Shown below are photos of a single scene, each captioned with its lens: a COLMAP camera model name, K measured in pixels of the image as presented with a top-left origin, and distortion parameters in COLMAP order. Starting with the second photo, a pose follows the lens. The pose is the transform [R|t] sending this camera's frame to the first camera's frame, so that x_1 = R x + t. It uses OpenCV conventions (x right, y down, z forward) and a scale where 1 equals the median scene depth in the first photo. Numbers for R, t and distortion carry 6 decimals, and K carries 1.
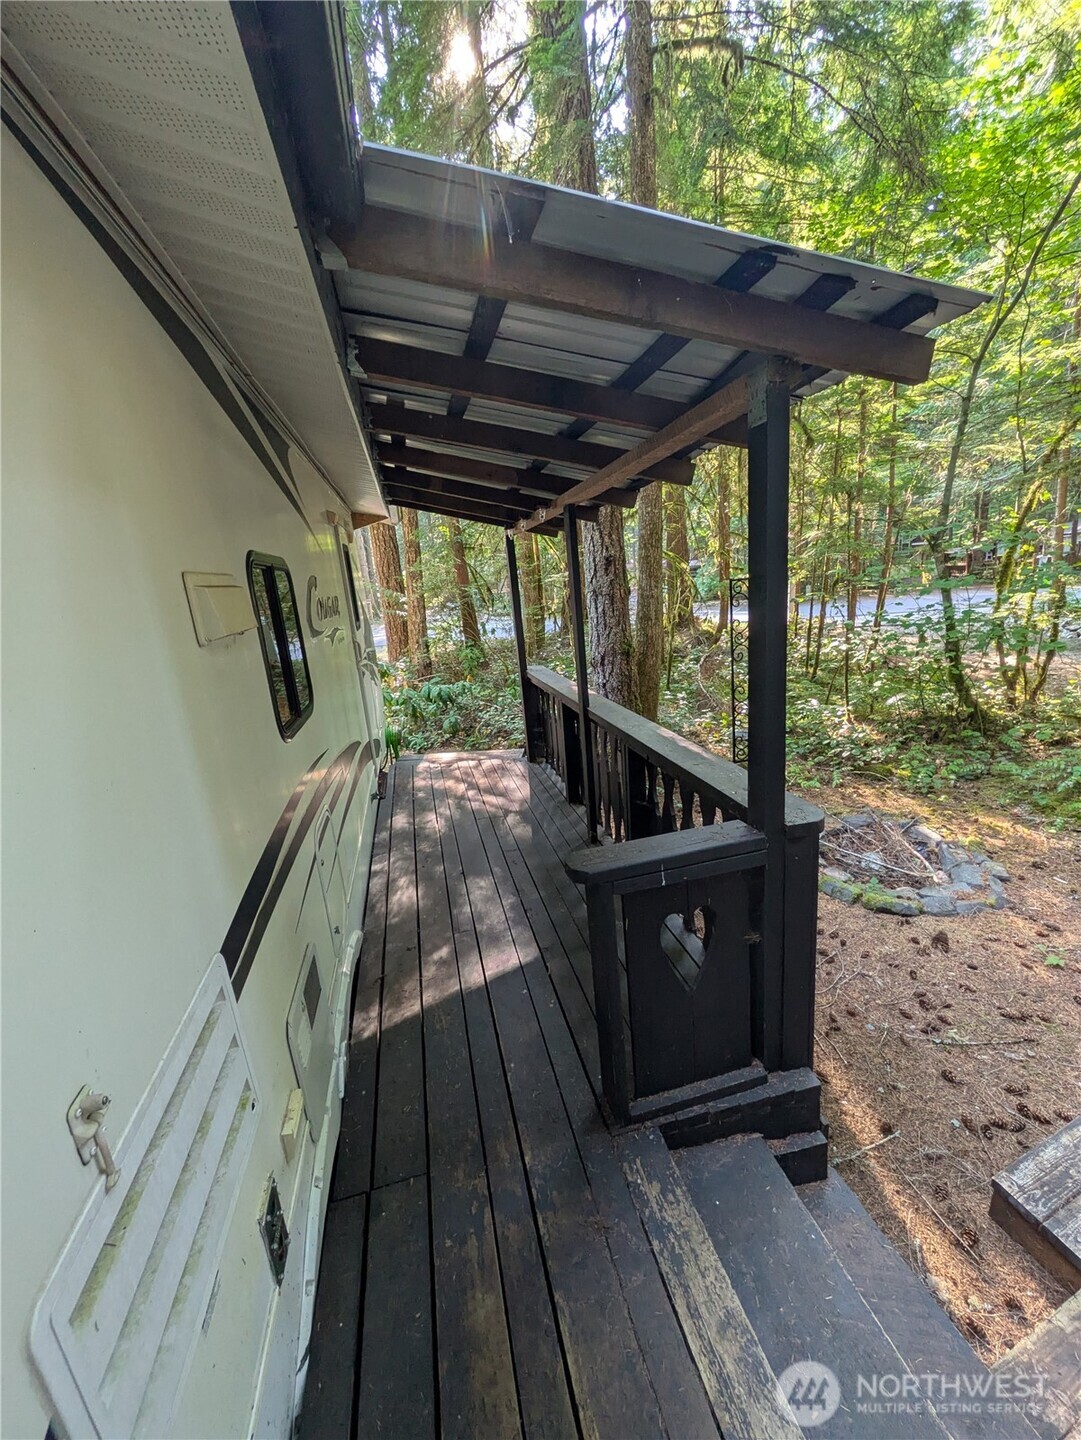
lens RADIAL K [[567.6, 0, 540.5], [0, 567.6, 720.0], [0, 0, 1]] dist [-0.000658, -0.000464]
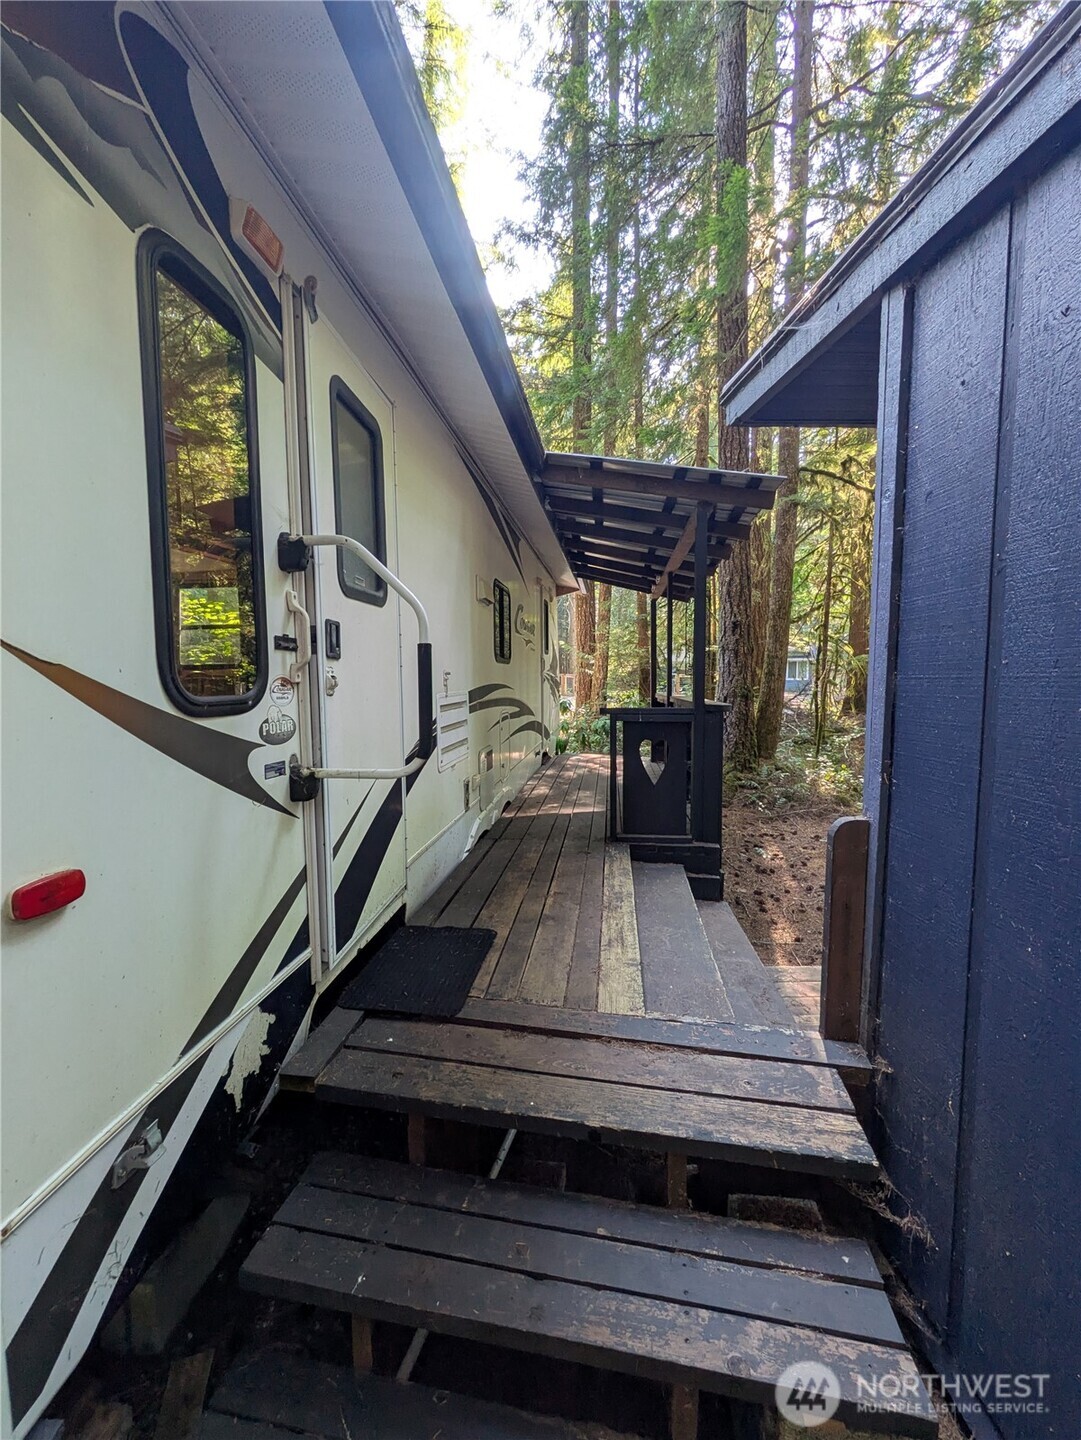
lens RADIAL K [[567.6, 0, 540.5], [0, 567.6, 720.0], [0, 0, 1]] dist [-0.000658, -0.000464]
pose [[0.934743, 0.102598, -0.340189, 0.362227], [-0.154776, 0.979371, -0.129911, 0.382037], [0.319843, 0.174087, 0.931340, -0.715166]]
